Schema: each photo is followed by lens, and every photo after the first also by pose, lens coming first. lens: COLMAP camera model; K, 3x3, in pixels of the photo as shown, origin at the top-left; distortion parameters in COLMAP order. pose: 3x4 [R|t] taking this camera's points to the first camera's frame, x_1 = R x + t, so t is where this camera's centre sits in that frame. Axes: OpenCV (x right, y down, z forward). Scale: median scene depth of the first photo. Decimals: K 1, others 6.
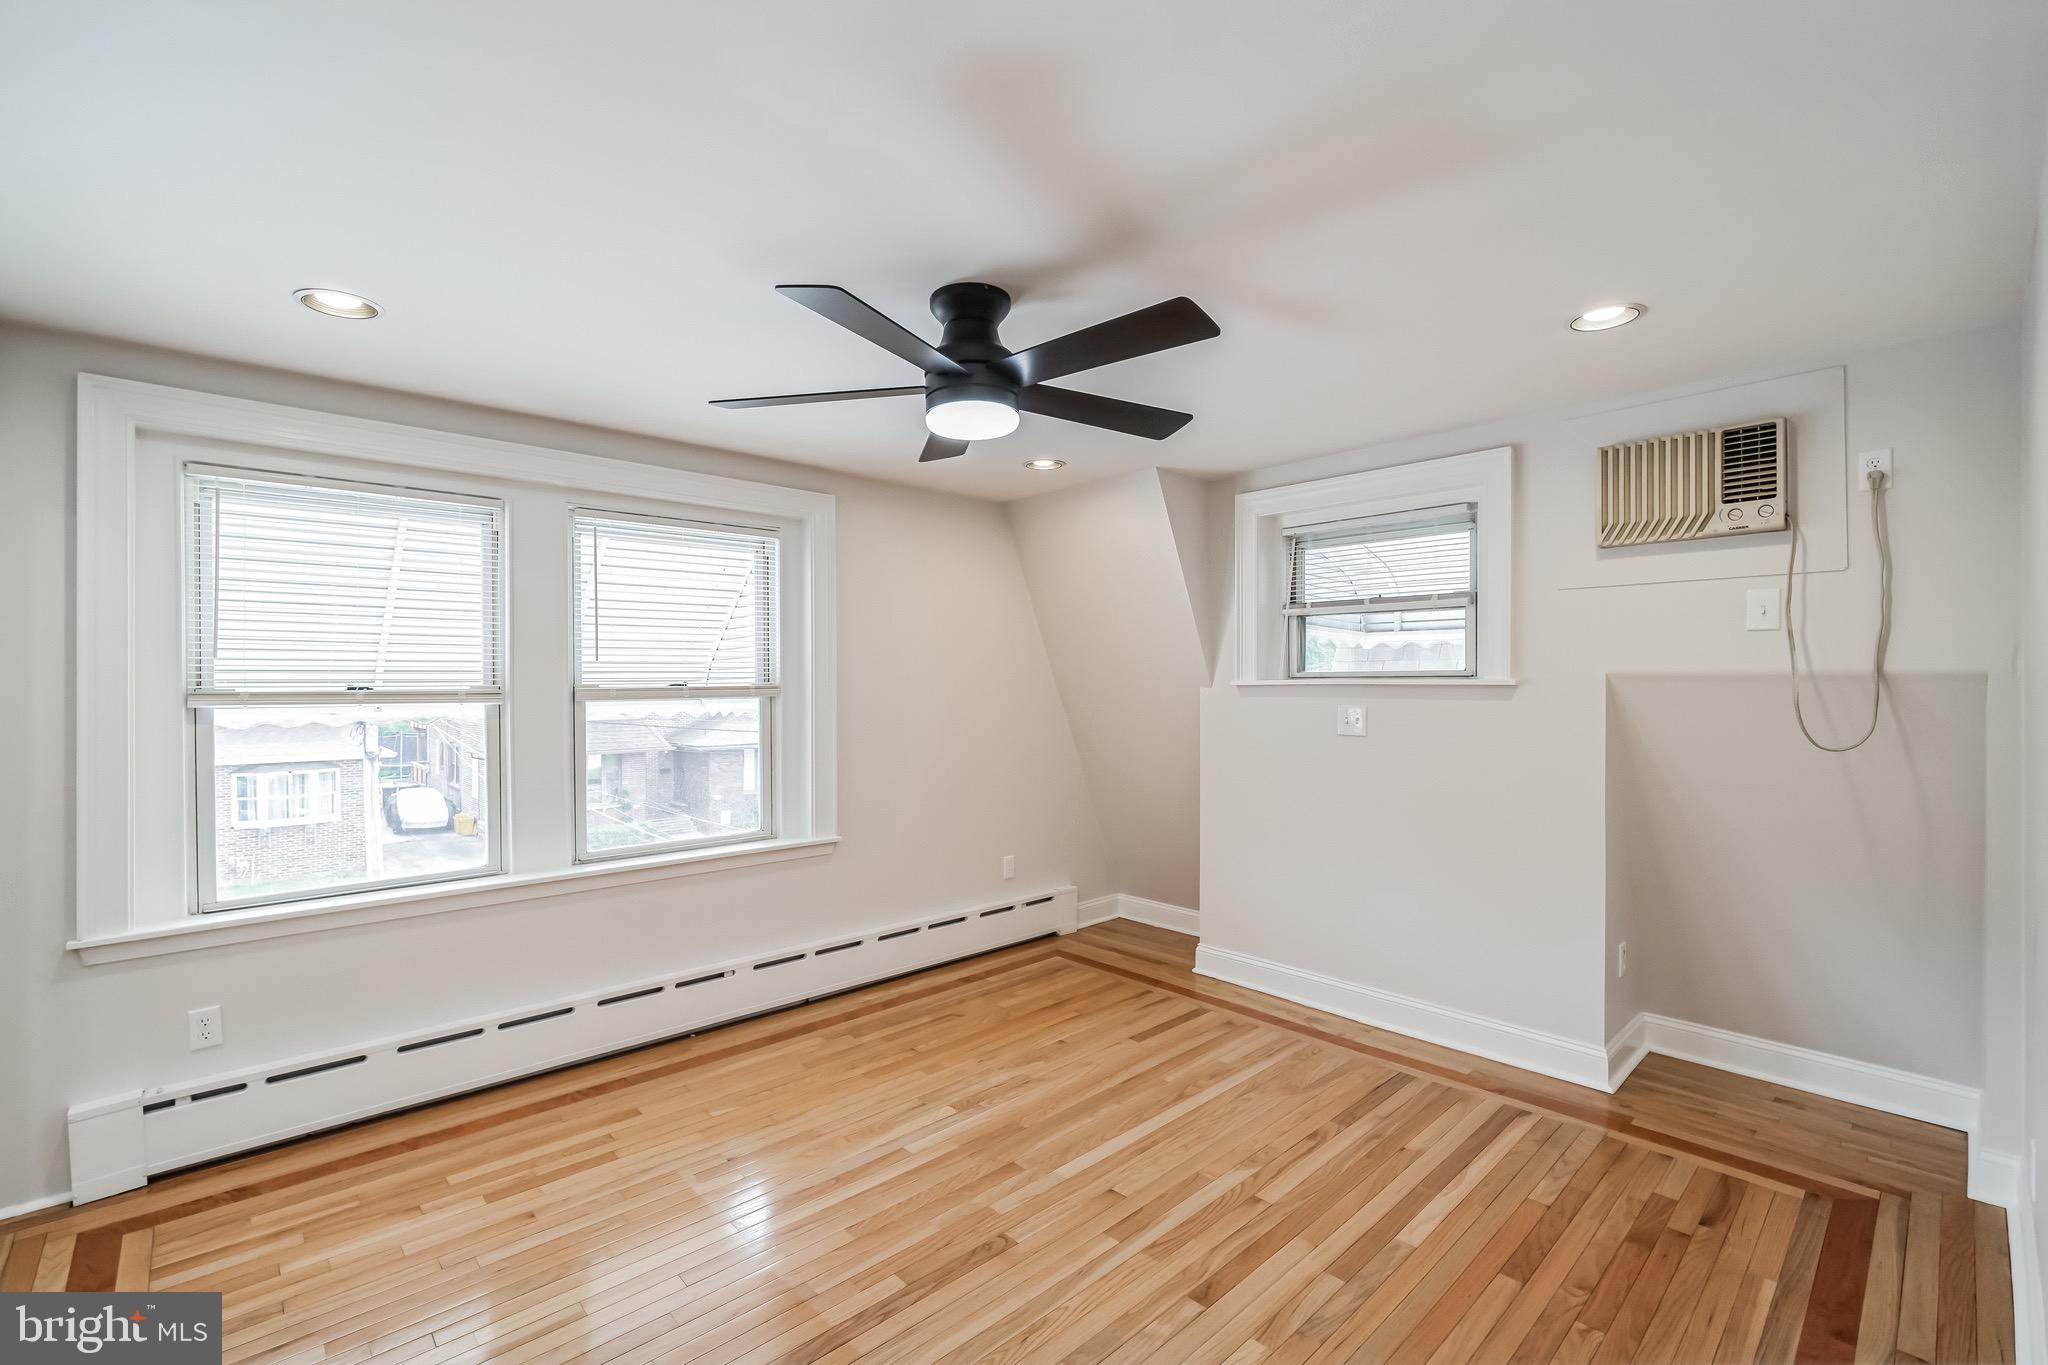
lens RADIAL K [[894.2, 0, 1021.3], [0, 894.2, 691.2], [0, 0, 1]] dist [-0.012219, 0.000495]
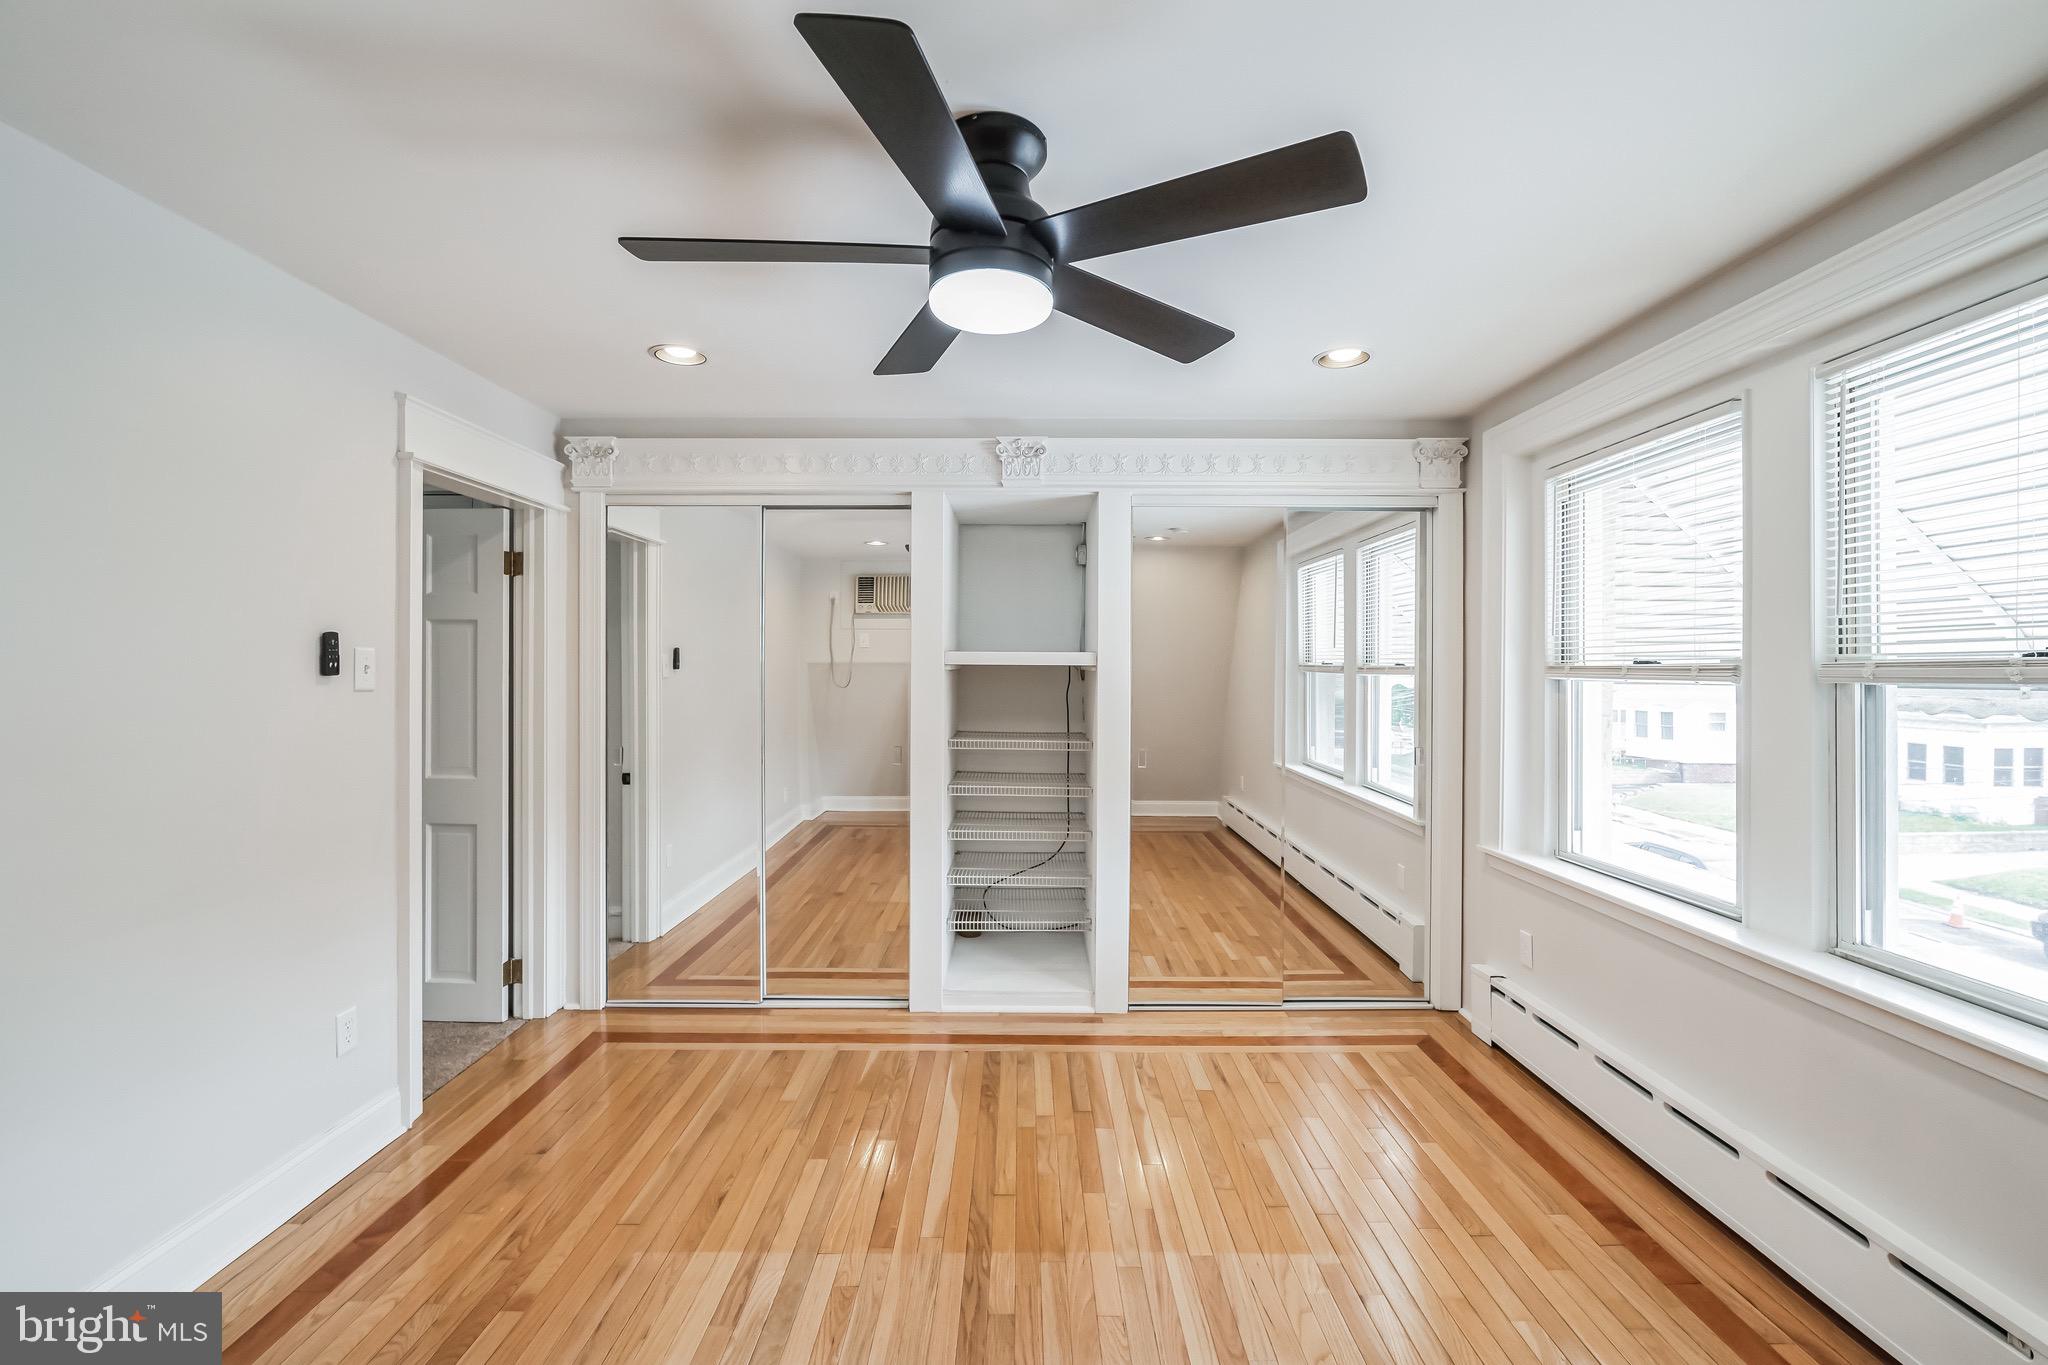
lens RADIAL K [[894.2, 0, 1021.3], [0, 894.2, 691.2], [0, 0, 1]] dist [-0.012219, 0.000495]
pose [[-0.684266, 0.021866, -0.728905, 0.400466], [-0.001542, 0.999505, 0.031430, -0.002458], [0.729231, 0.022630, -0.683893, 1.296681]]
